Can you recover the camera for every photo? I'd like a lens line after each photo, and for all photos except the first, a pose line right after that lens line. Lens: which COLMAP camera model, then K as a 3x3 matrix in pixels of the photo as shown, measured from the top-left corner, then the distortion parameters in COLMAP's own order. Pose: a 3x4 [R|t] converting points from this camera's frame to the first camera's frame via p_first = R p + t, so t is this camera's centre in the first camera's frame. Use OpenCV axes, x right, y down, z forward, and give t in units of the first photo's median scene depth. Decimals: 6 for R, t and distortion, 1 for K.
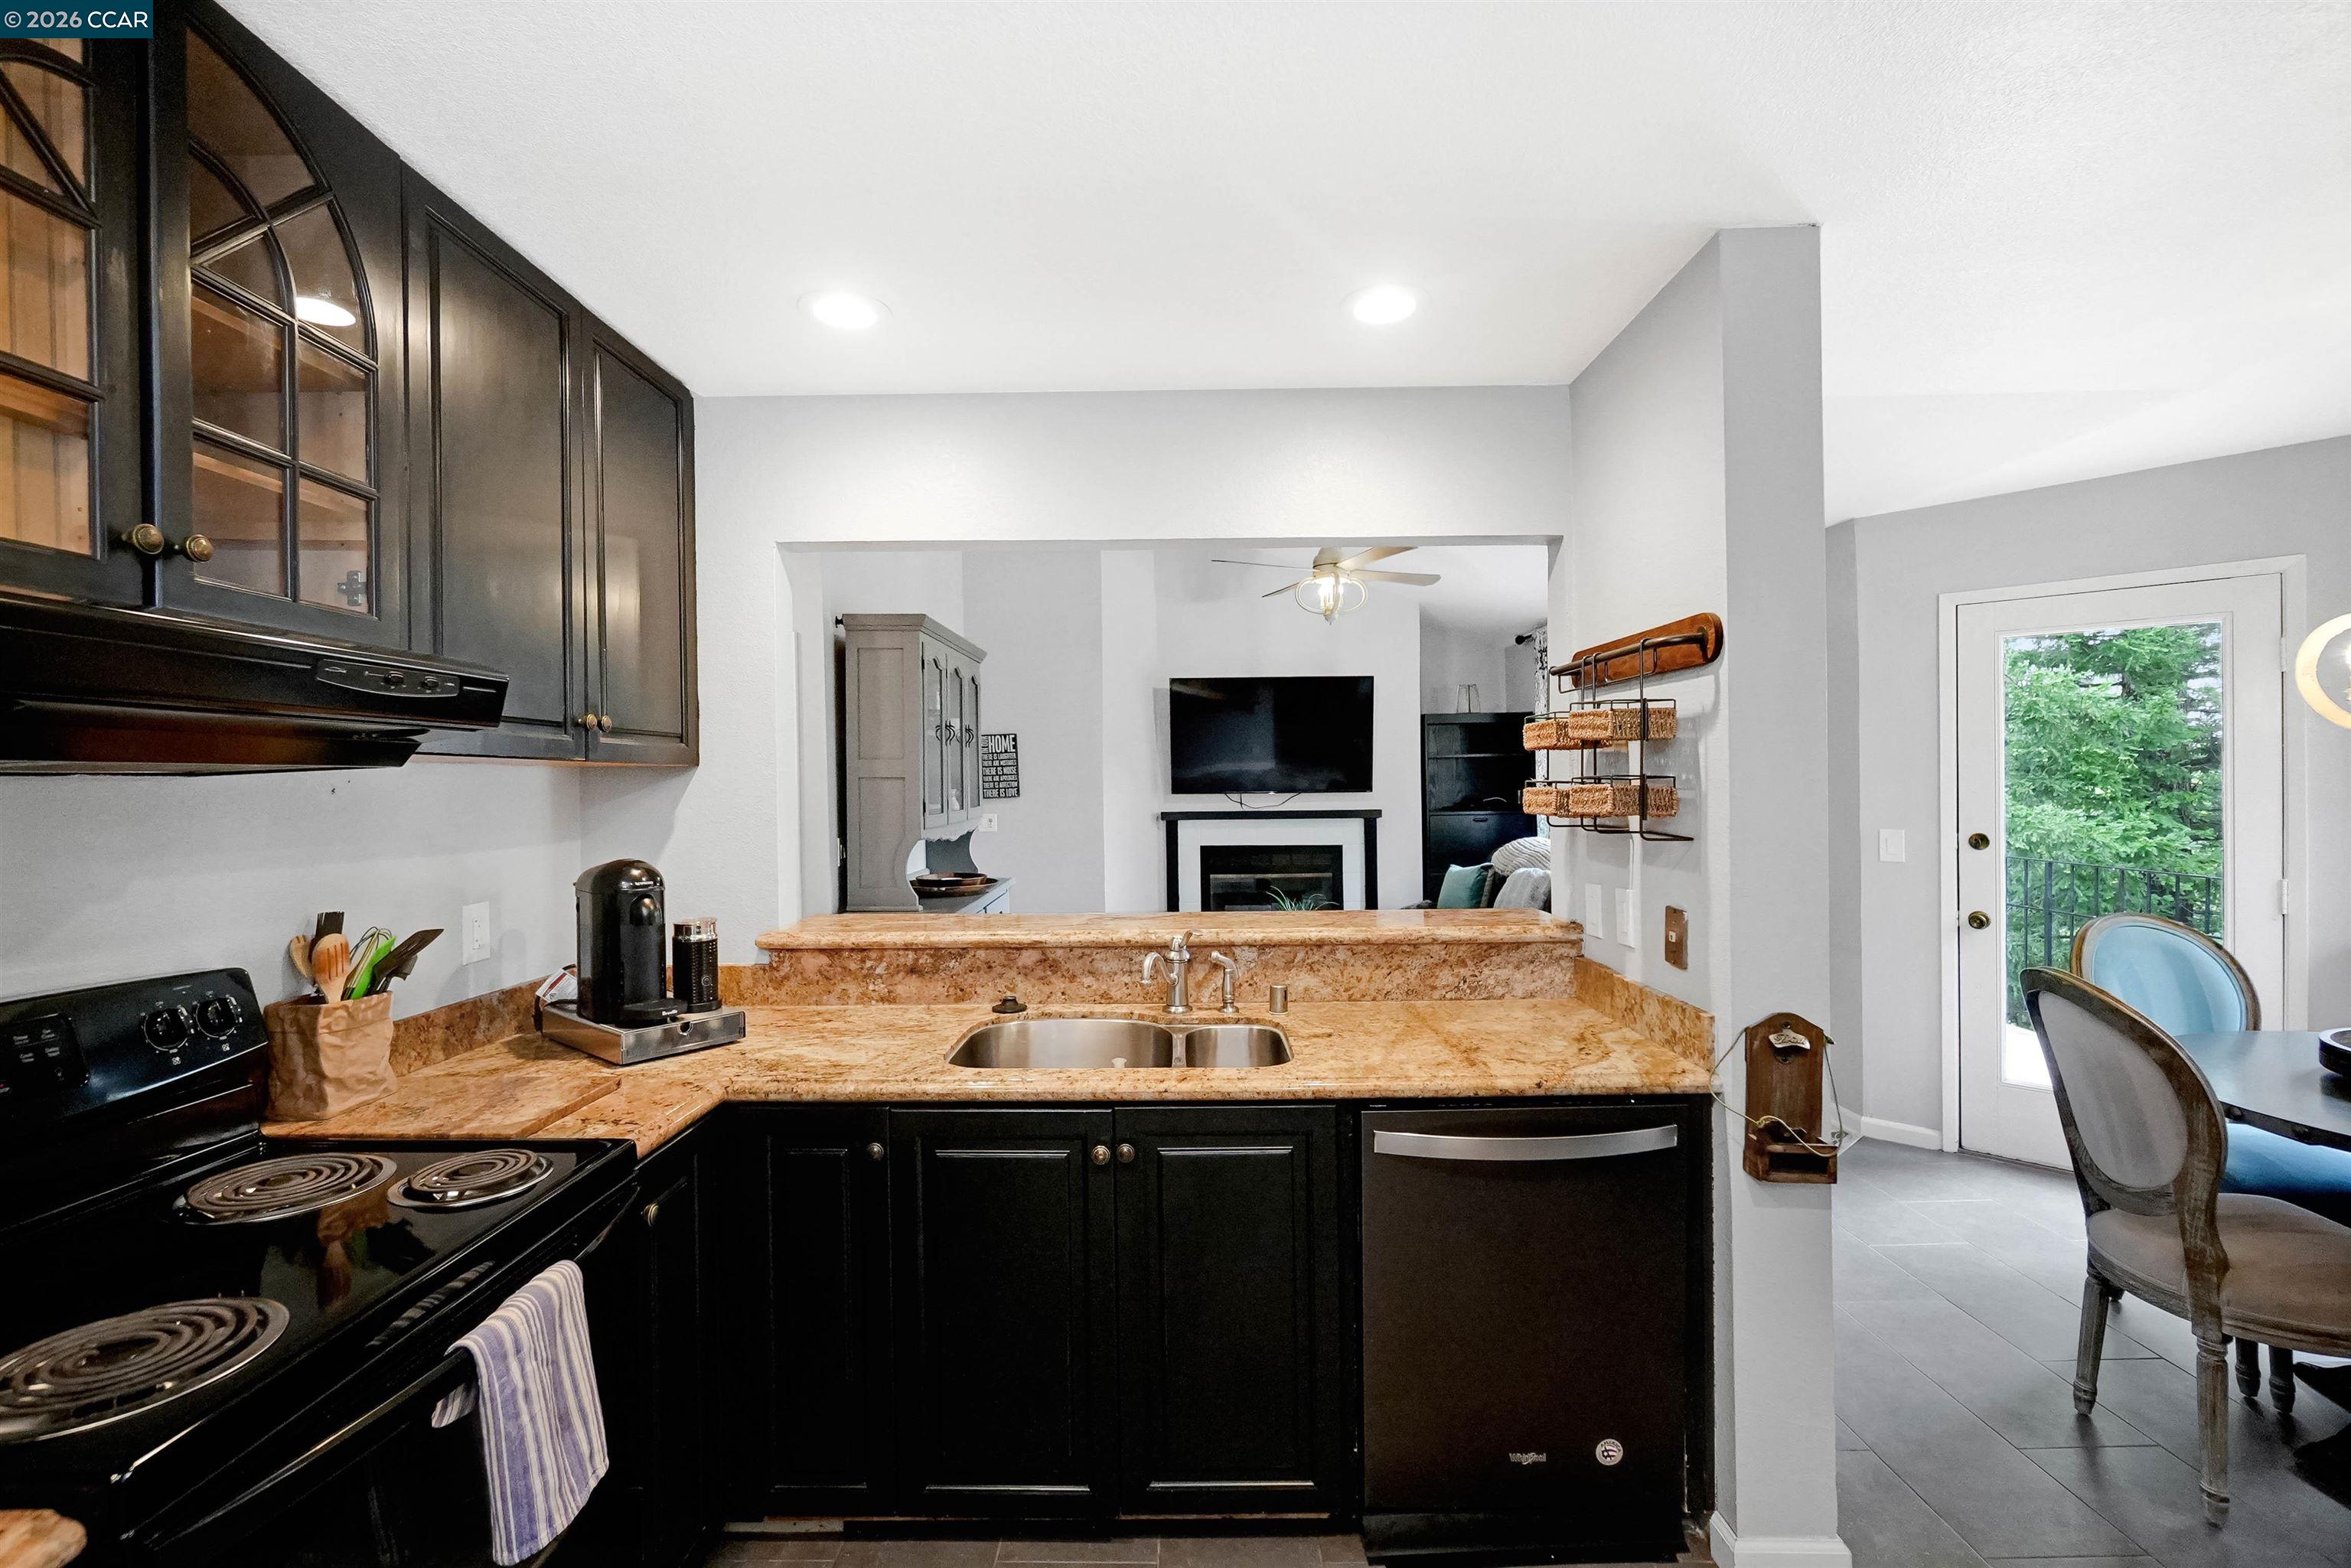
lens RADIAL K [[1026.7, 0, 1124.3], [0, 1026.7, 787.3], [0, 0, 1]] dist [-0.007542, 0.002415]
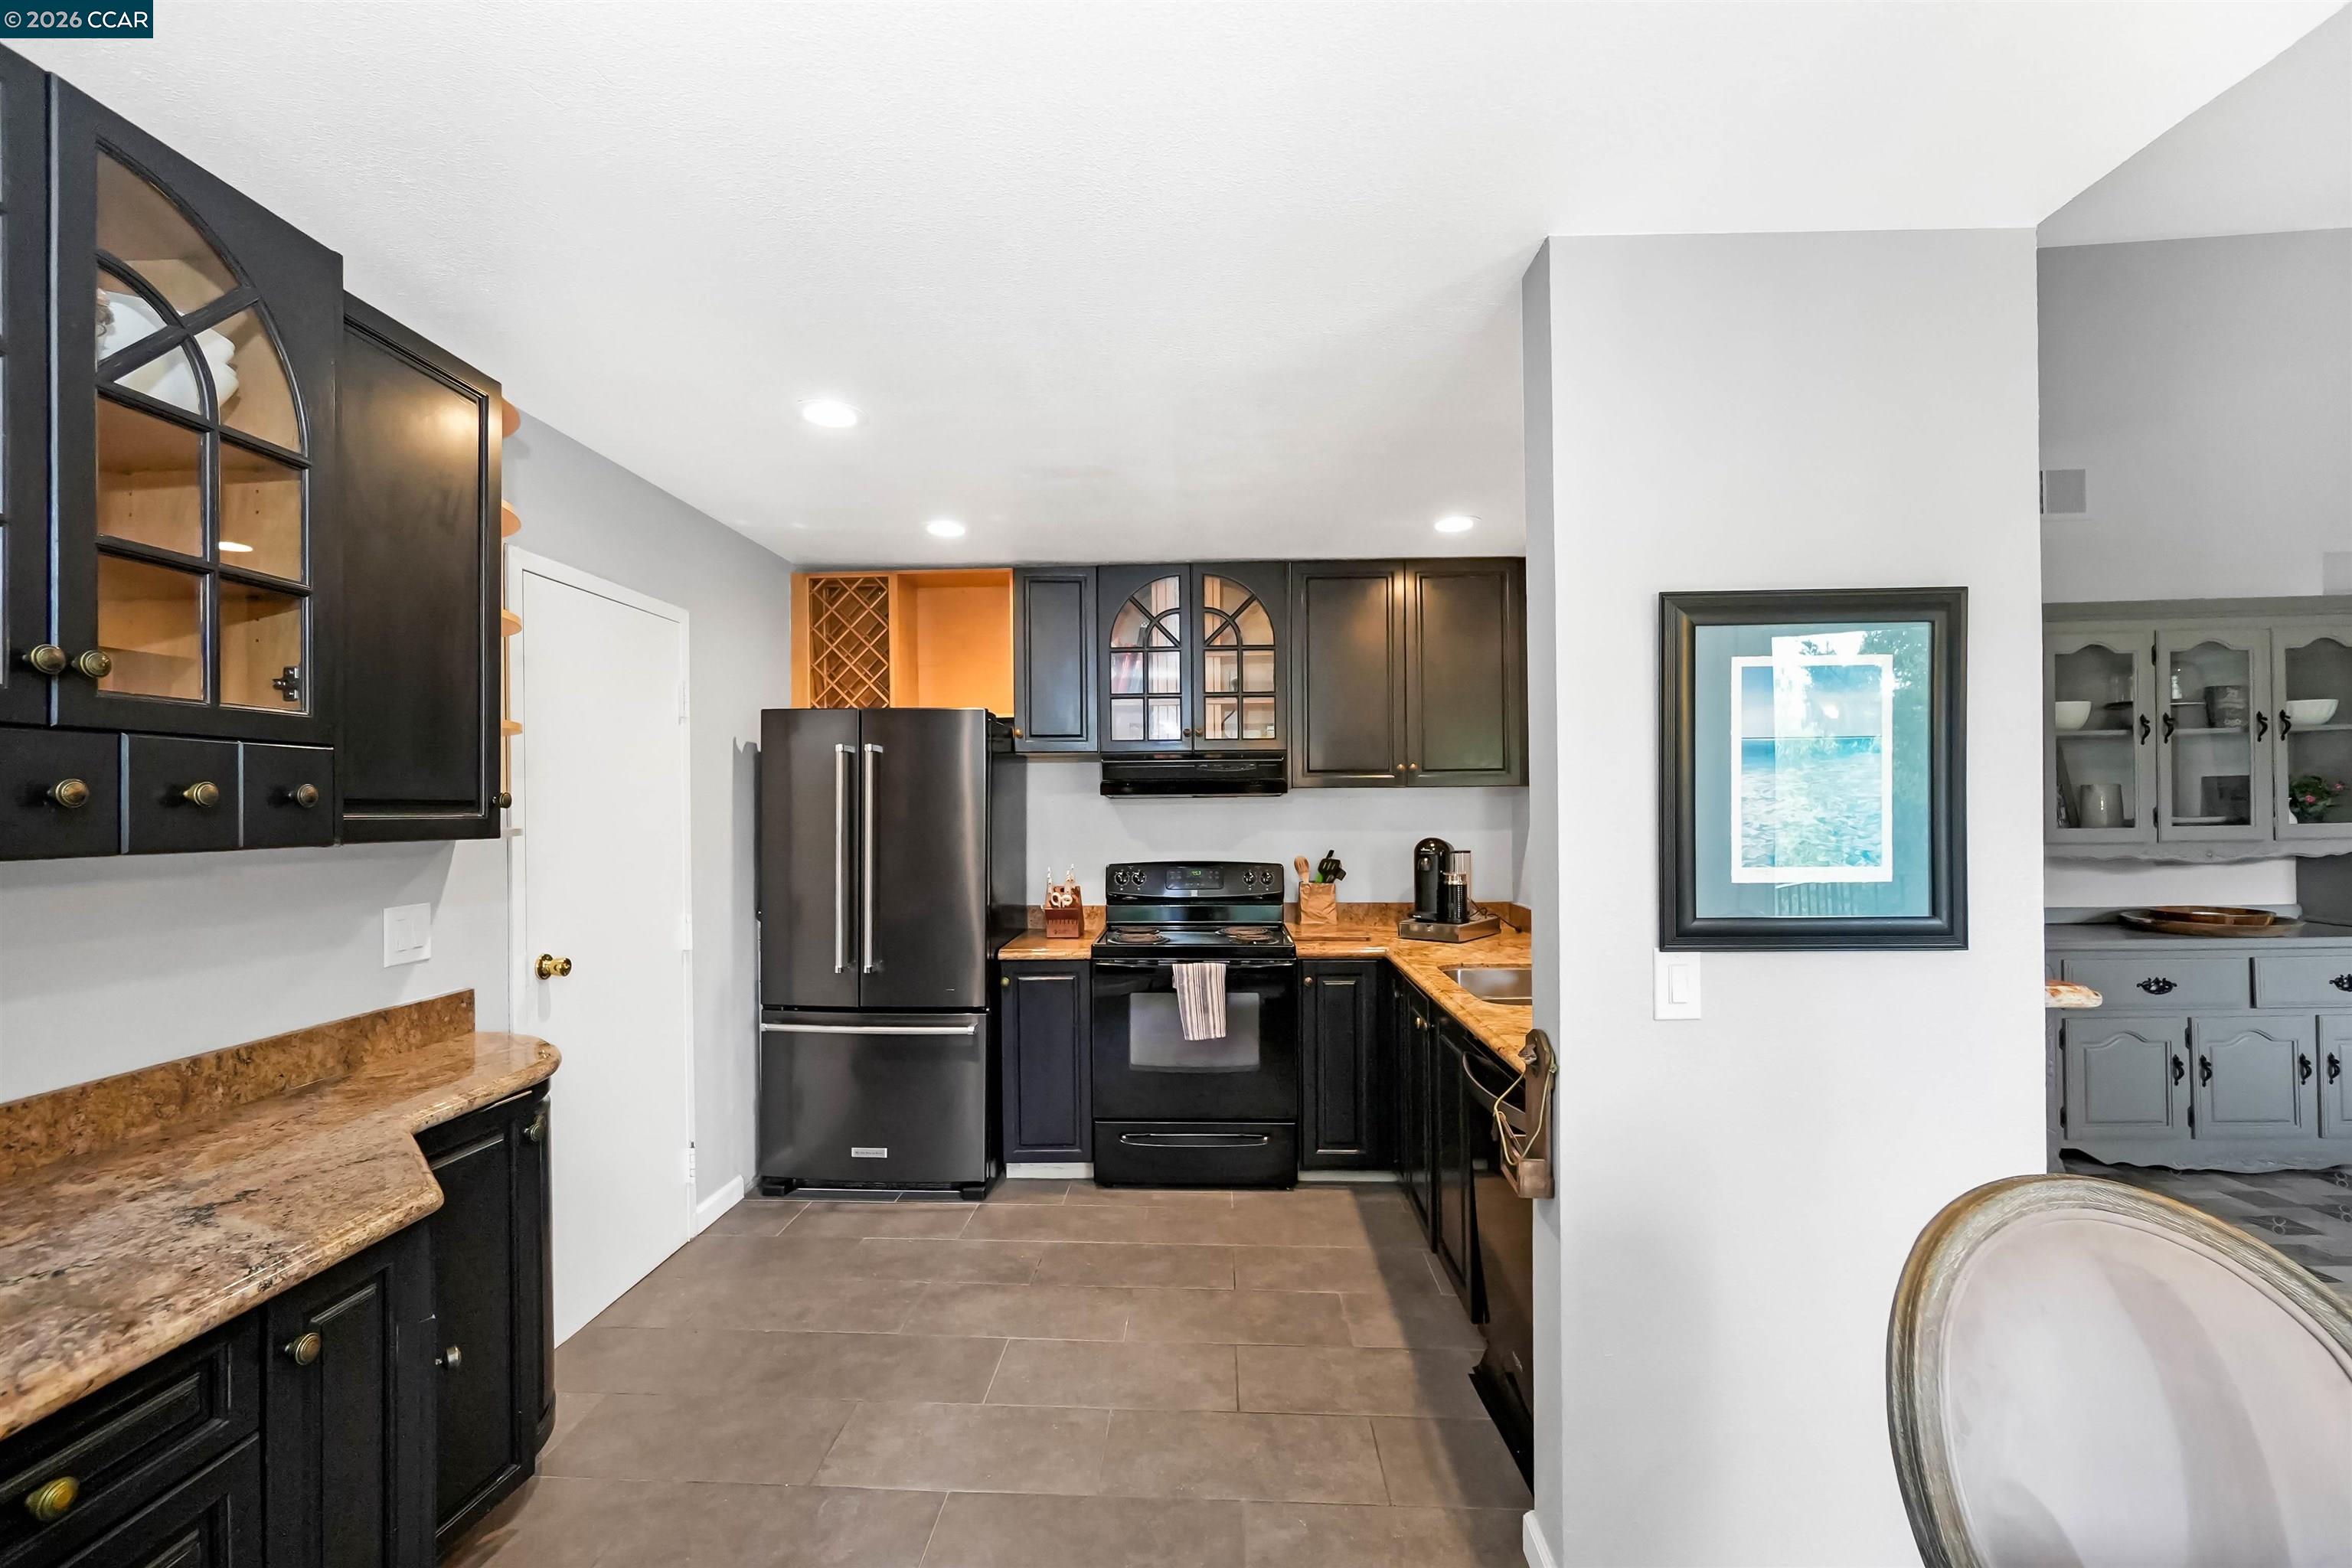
lens RADIAL K [[1006.6, 0, 1172.5], [0, 1006.6, 796.2], [0, 0, 1]] dist [-0.001886, 0.002060]
pose [[-0.009511, 0.004615, -0.999944, 1.190839], [0.006160, 0.999971, 0.004556, -0.015807], [0.999936, -0.006117, -0.009539, 0.451989]]
